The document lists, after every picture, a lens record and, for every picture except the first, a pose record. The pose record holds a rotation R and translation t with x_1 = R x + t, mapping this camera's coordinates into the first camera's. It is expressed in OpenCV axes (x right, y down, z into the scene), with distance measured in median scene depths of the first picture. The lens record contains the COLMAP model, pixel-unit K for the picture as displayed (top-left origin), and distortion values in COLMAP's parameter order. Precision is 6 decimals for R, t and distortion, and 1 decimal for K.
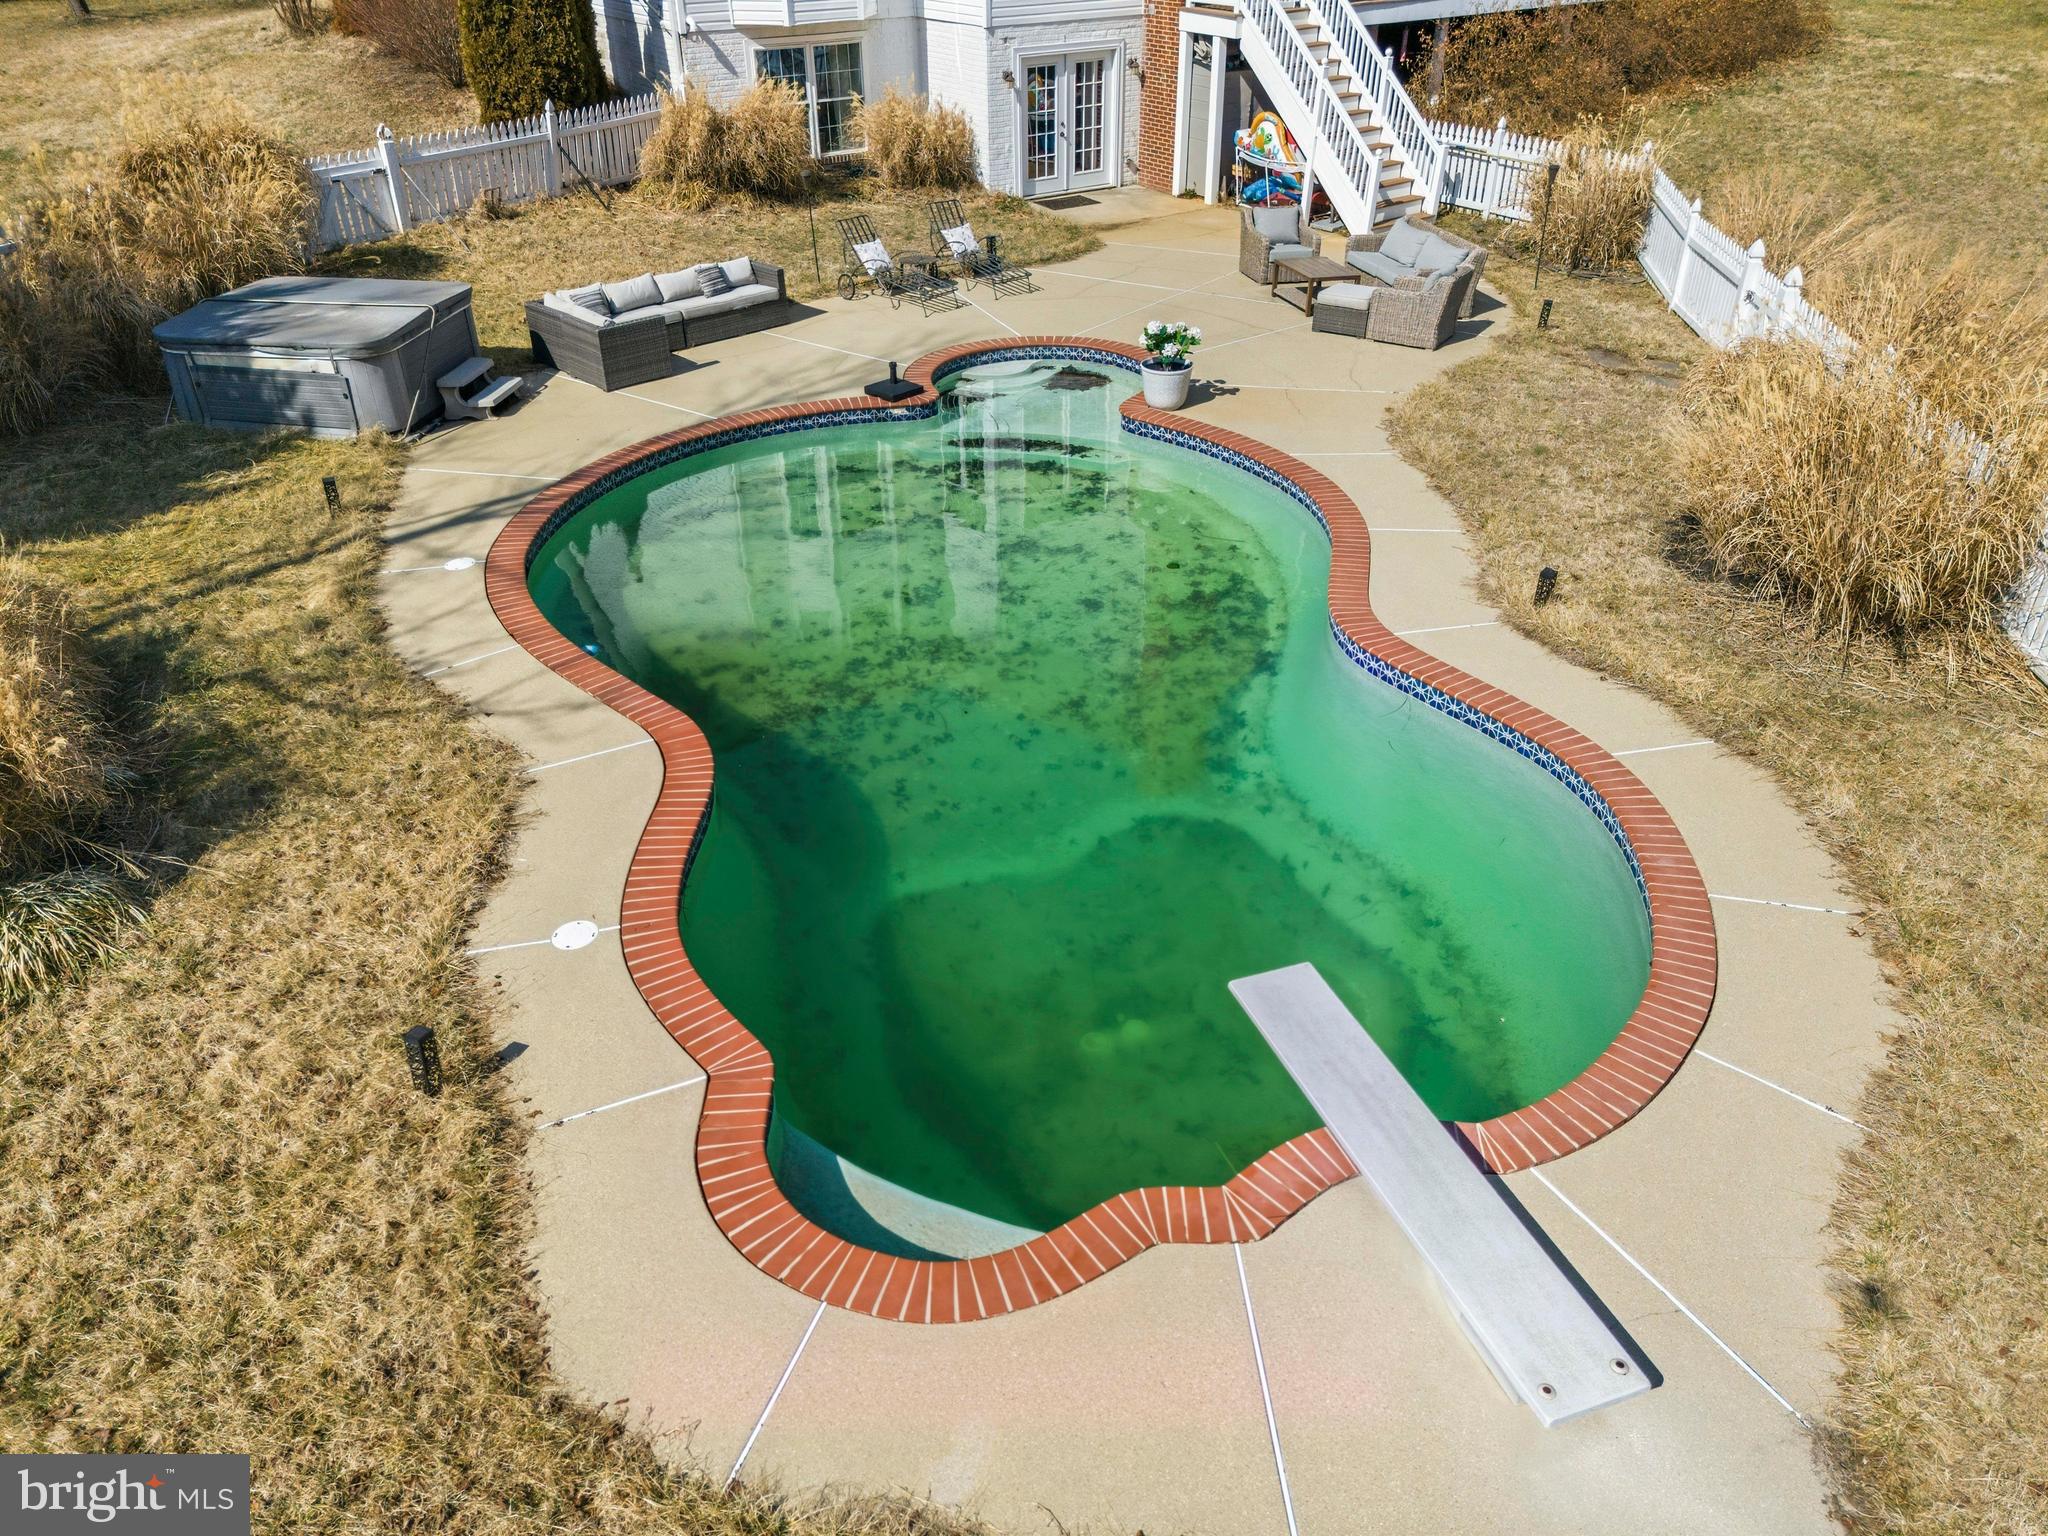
lens RADIAL K [[1508.1, 0, 1020.8], [0, 1508.1, 777.7], [0, 0, 1]] dist [0.044421, 0.001026]
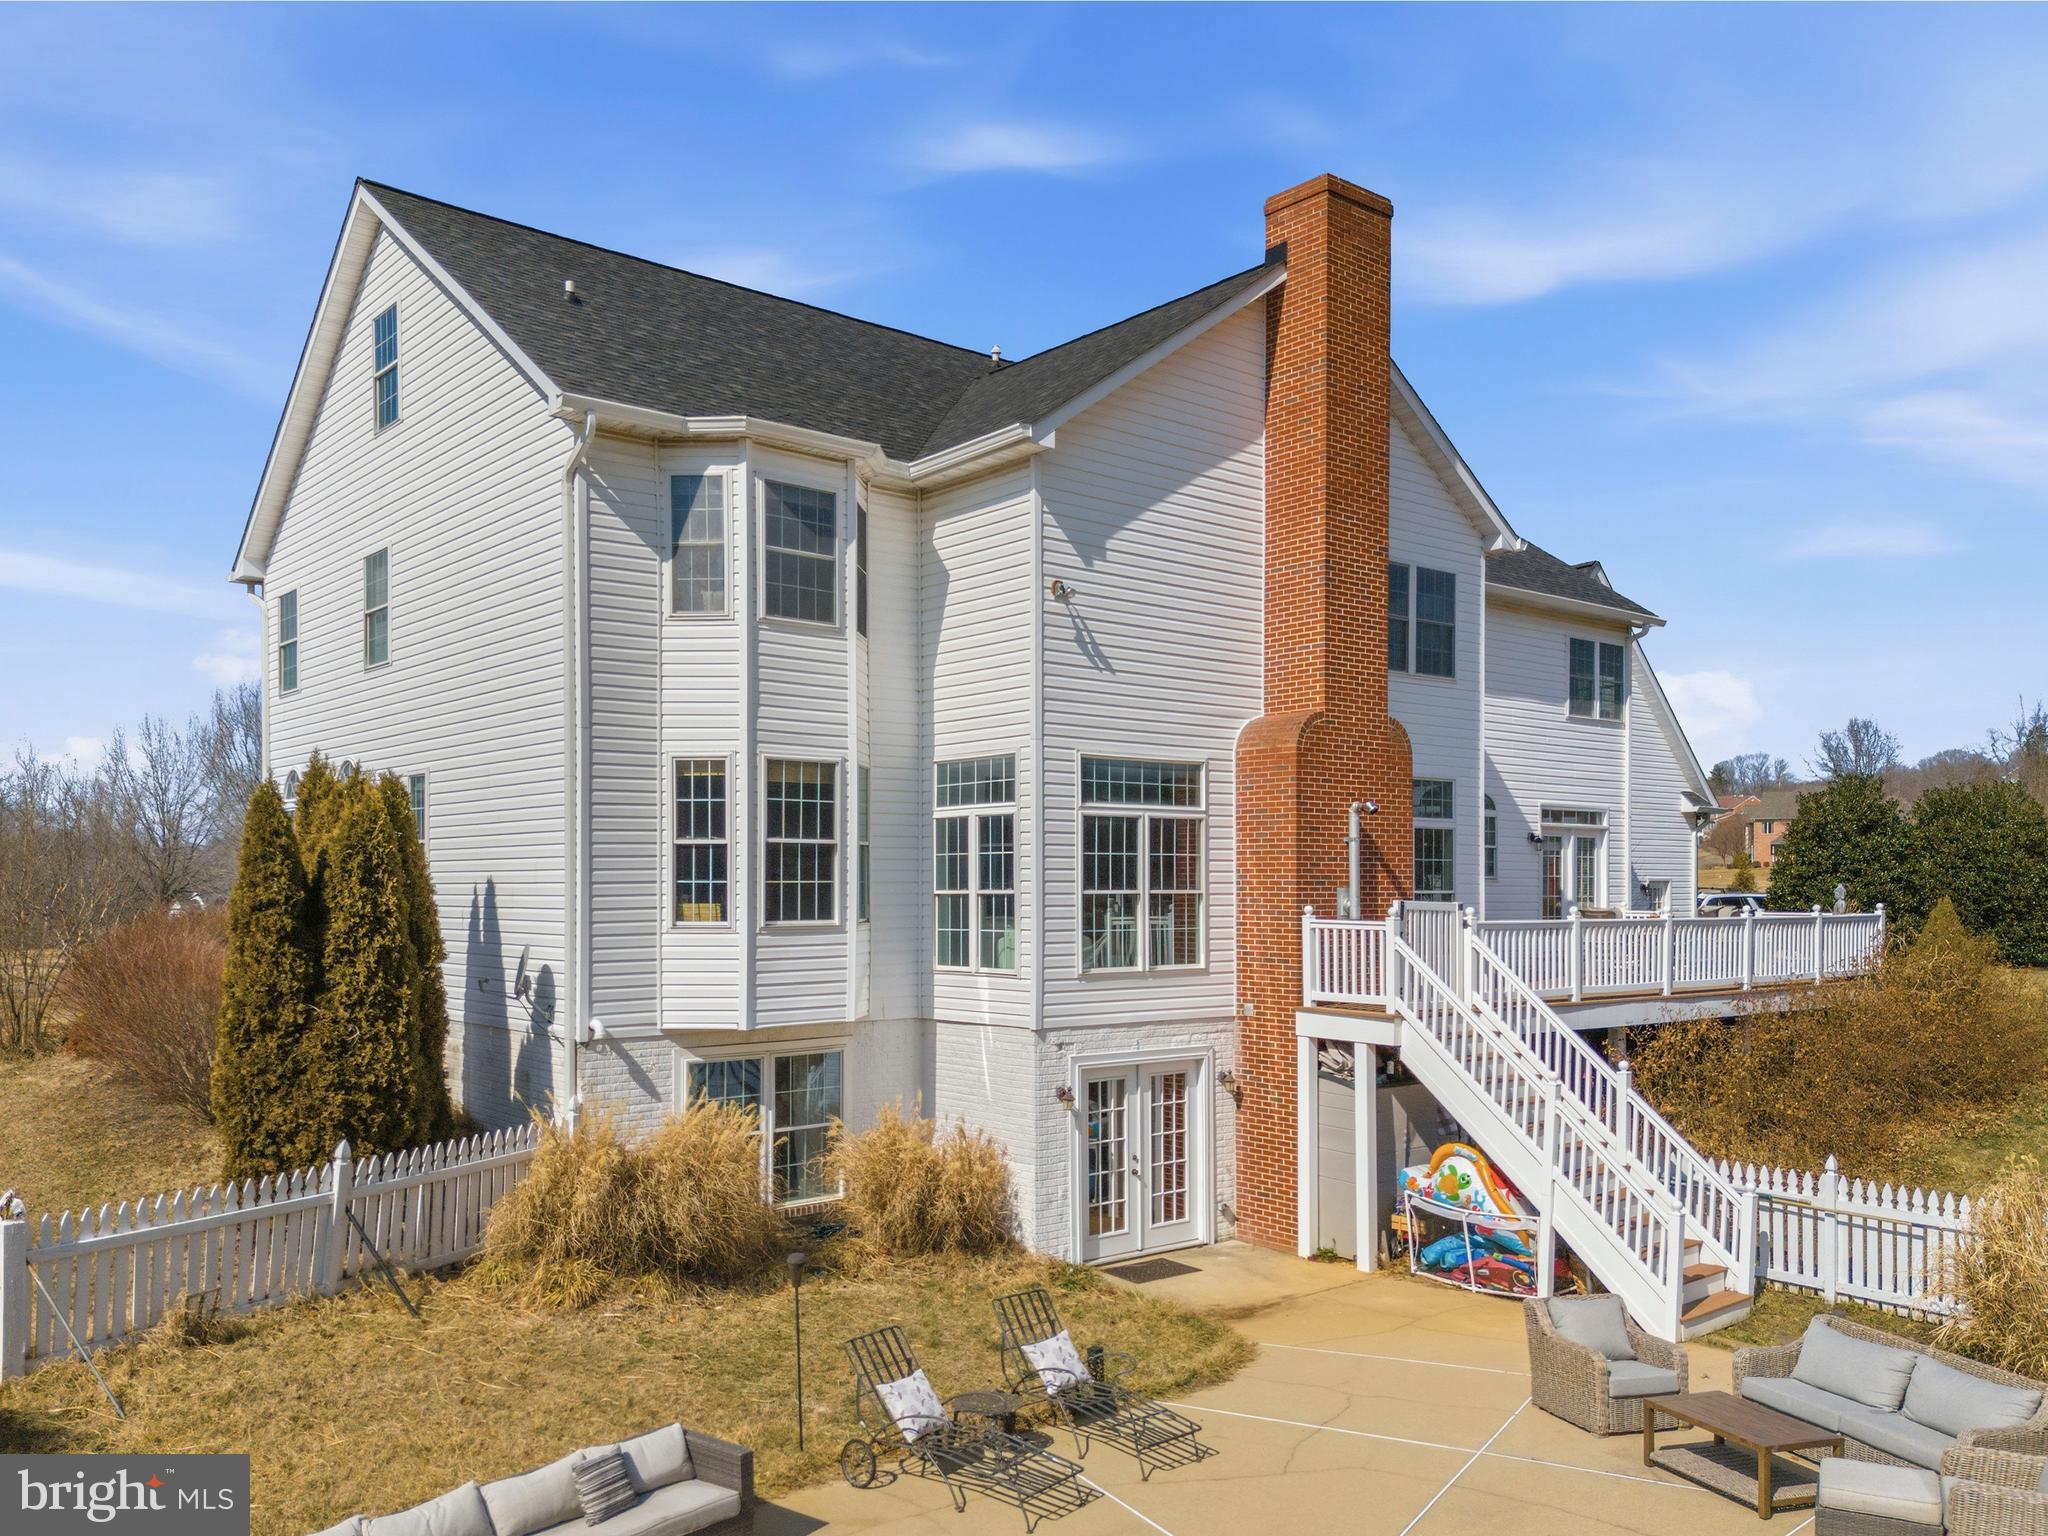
lens RADIAL K [[1637.0, 0, 1019.9], [0, 1637.0, 861.1], [0, 0, 1]] dist [0.113574, -0.121516]
pose [[0.996527, 0.007298, 0.082954, -0.090498], [0.038804, 0.840699, -0.540110, -0.156602], [-0.073682, 0.541453, 0.837496, 0.338626]]
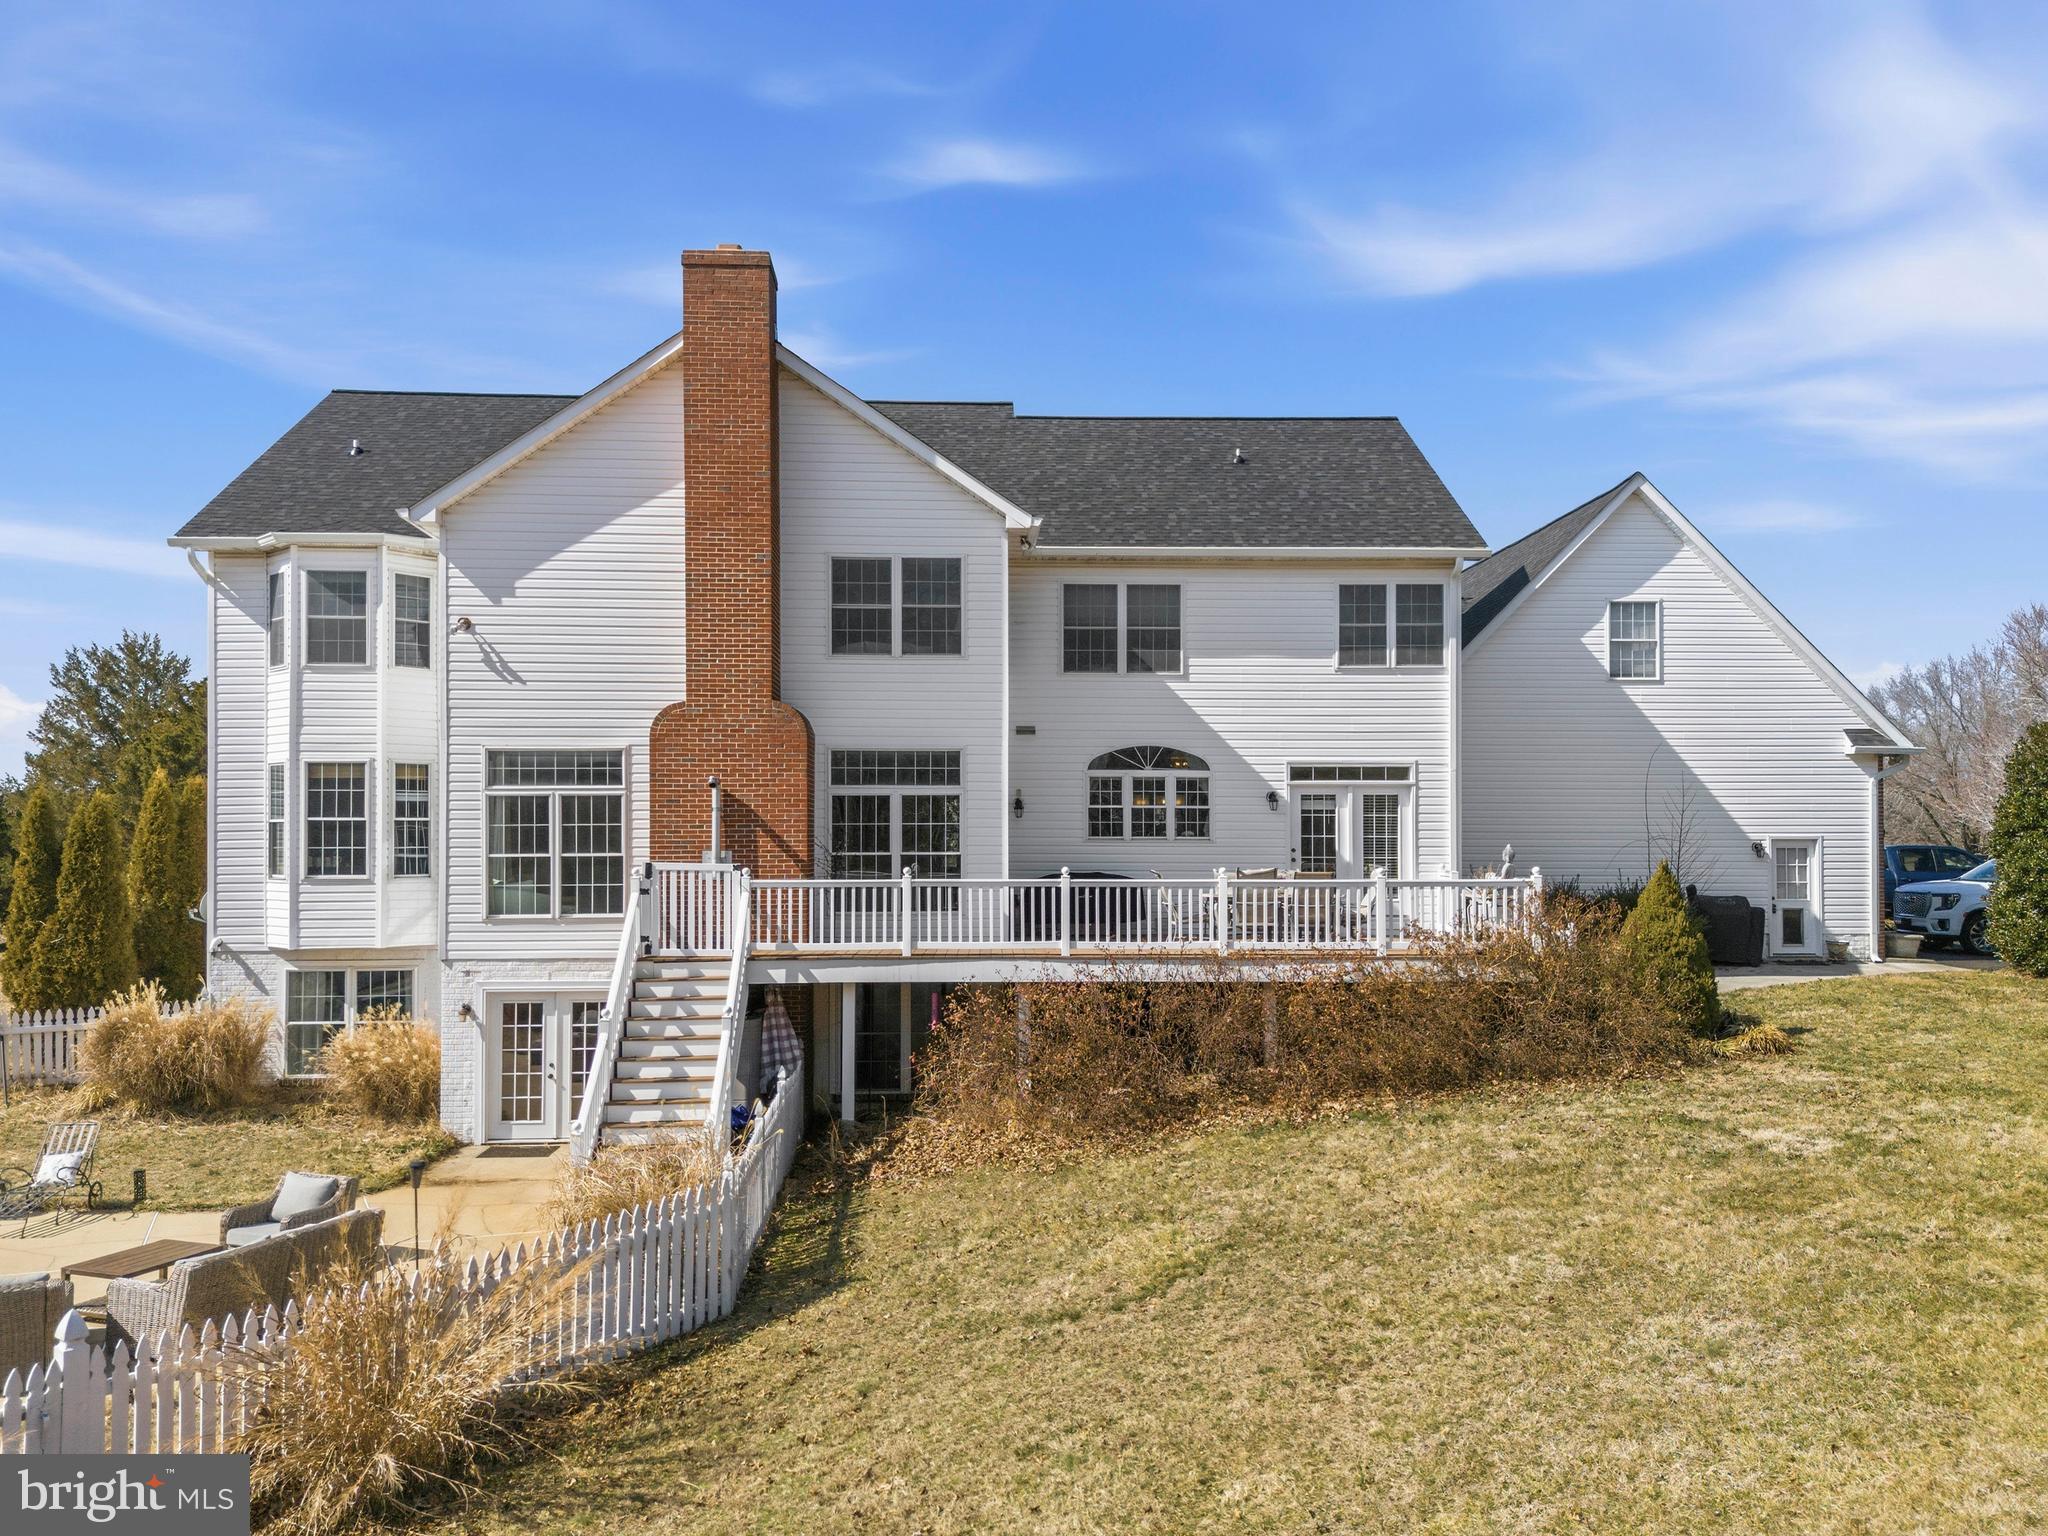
lens RADIAL K [[1556.4, 0, 1007.1], [0, 1556.4, 807.9], [0, 0, 1]] dist [0.012798, 0.002591]
pose [[0.842124, -0.009569, -0.539198, 0.756752], [-0.286727, 0.838866, -0.462700, -0.233020], [0.456743, 0.544254, 0.703686, 0.447786]]
